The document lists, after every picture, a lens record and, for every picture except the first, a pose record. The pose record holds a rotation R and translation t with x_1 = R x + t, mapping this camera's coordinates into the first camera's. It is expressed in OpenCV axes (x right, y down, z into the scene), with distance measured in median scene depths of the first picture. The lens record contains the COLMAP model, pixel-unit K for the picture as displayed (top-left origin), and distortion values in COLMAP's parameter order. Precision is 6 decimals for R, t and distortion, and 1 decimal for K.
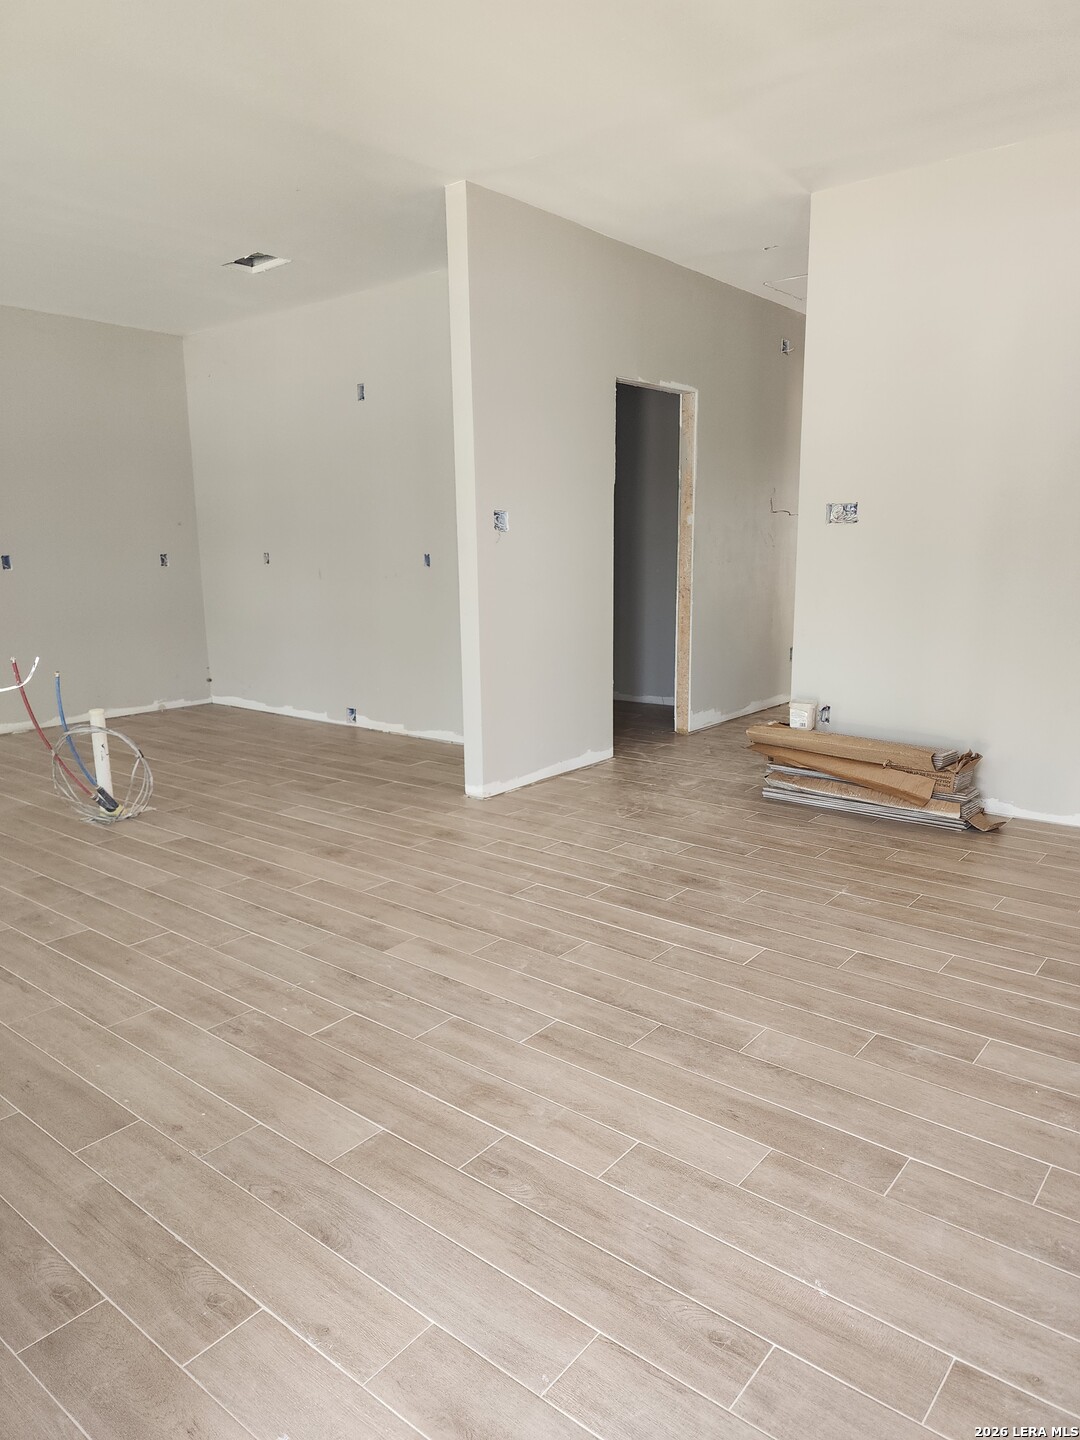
lens RADIAL K [[974.2, 0, 540.0], [0, 974.2, 720.0], [0, 0, 1]] dist [0.073518, -0.064110]
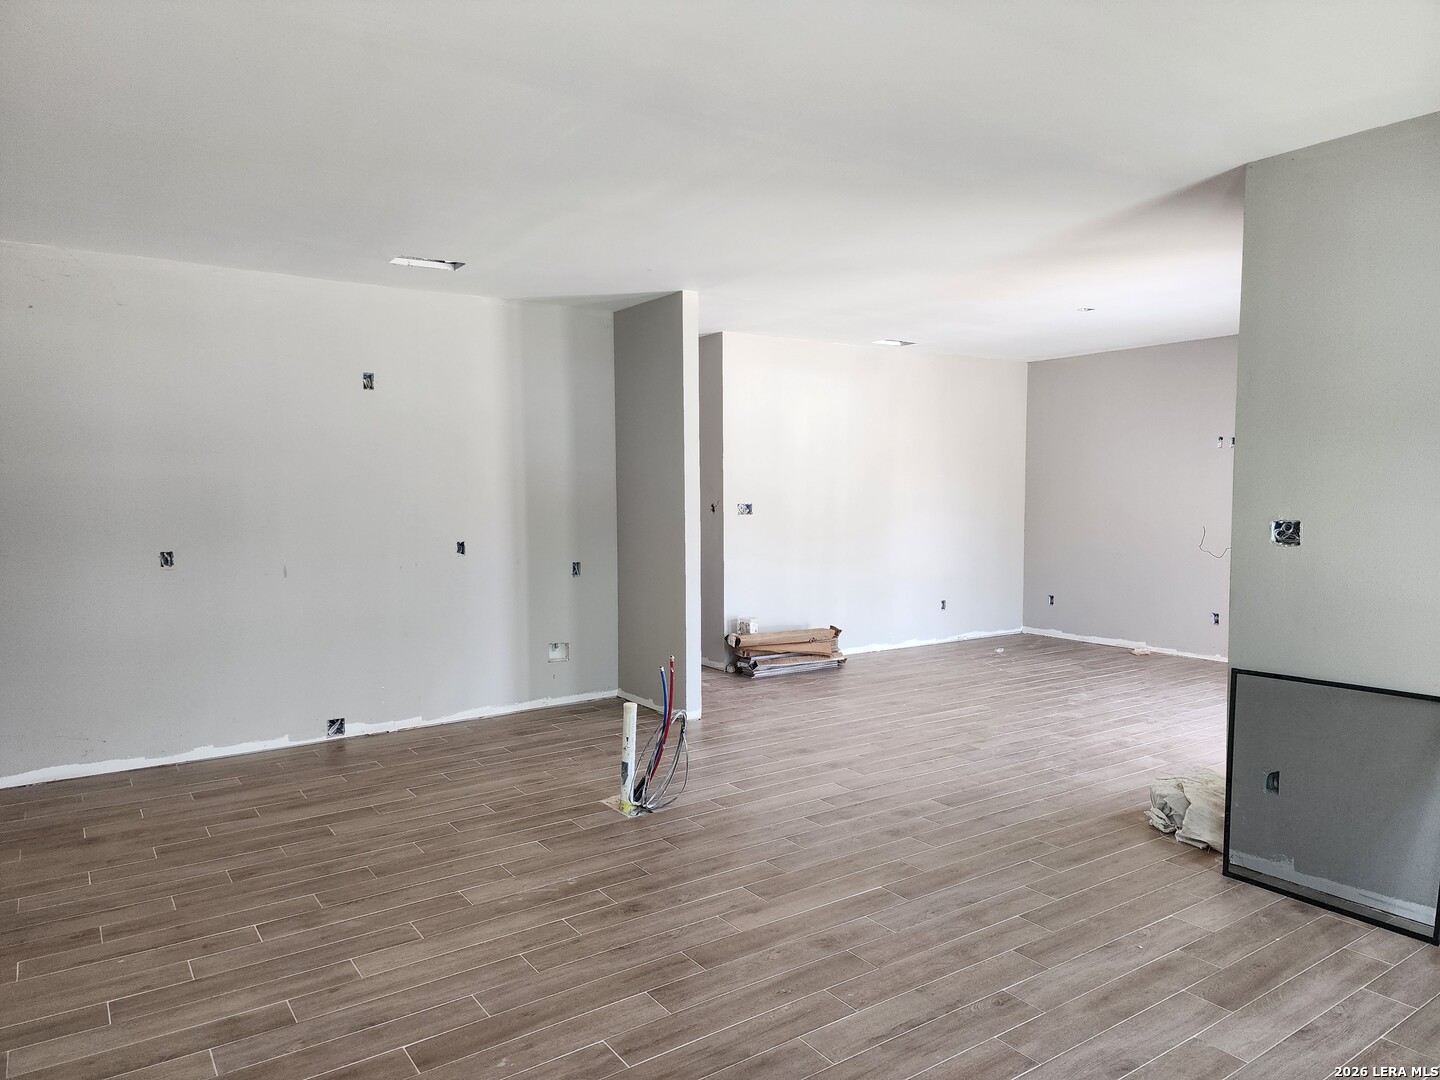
lens RADIAL K [[974.2, 0, 720.0], [0, 974.2, 540.0], [0, 0, 1]] dist [0.073518, -0.064110]
pose [[0.272761, -0.044953, 0.961031, -1.726116], [0.174575, 0.984638, -0.003491, -0.196418], [-0.946111, 0.168724, 0.276418, 0.734479]]
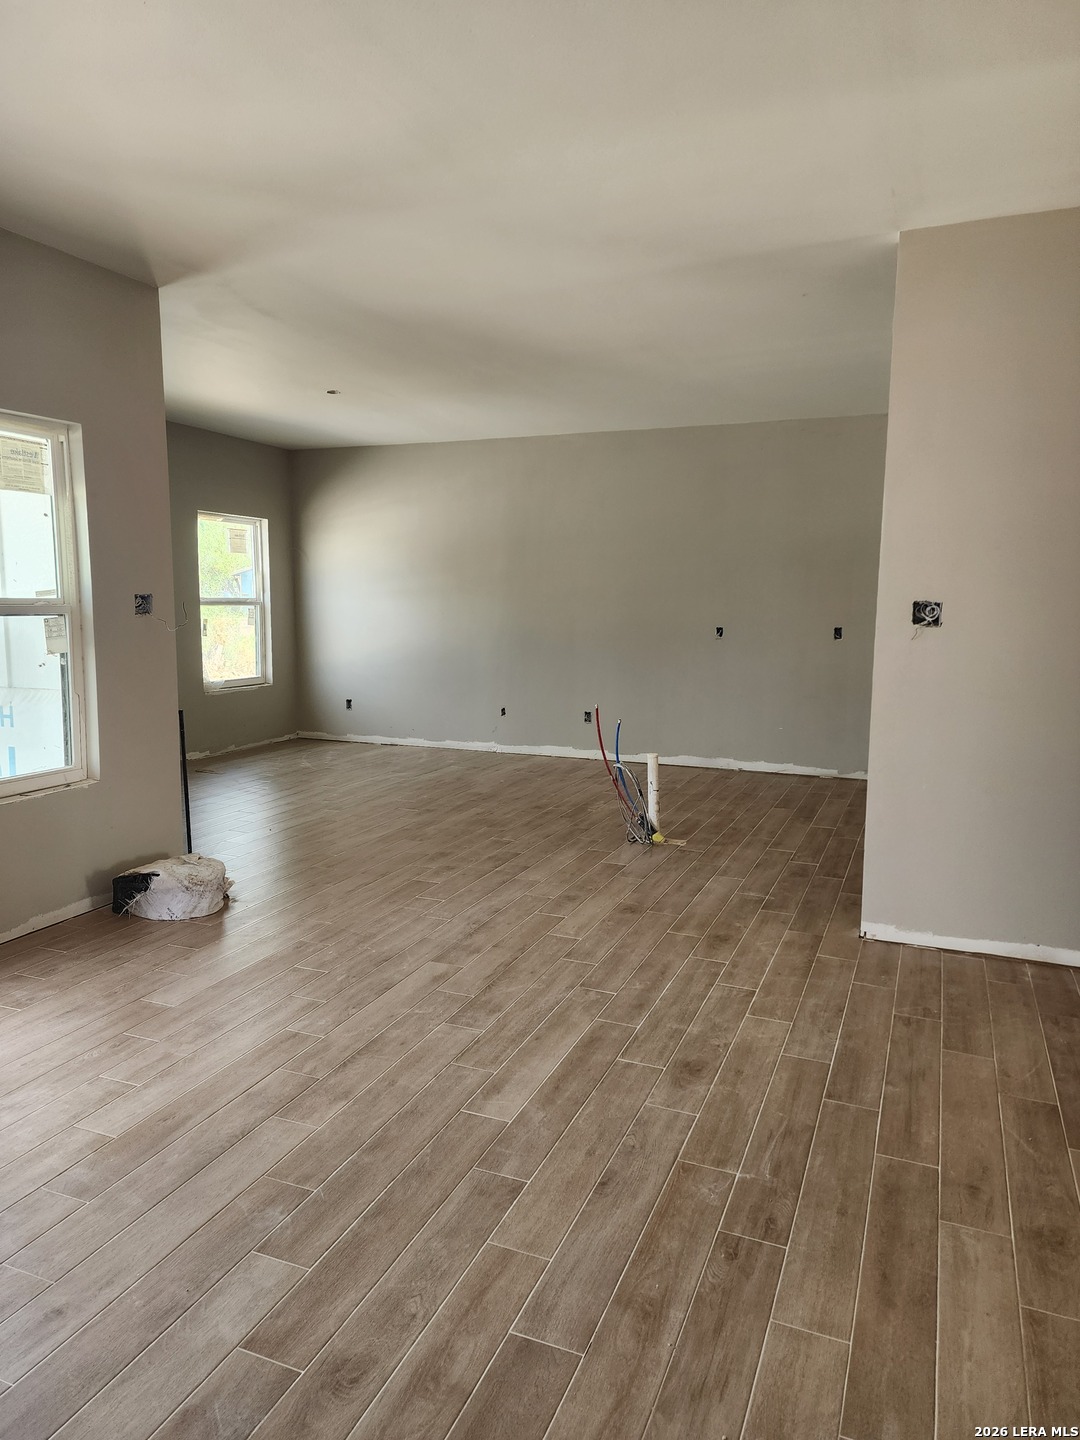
lens RADIAL K [[974.2, 0, 540.0], [0, 974.2, 720.0], [0, 0, 1]] dist [0.073518, -0.064110]
pose [[0.283391, 0.134526, -0.949522, 0.844629], [-0.187220, 0.978822, 0.082800, -0.159421], [0.940552, 0.154305, 0.302576, 0.587531]]
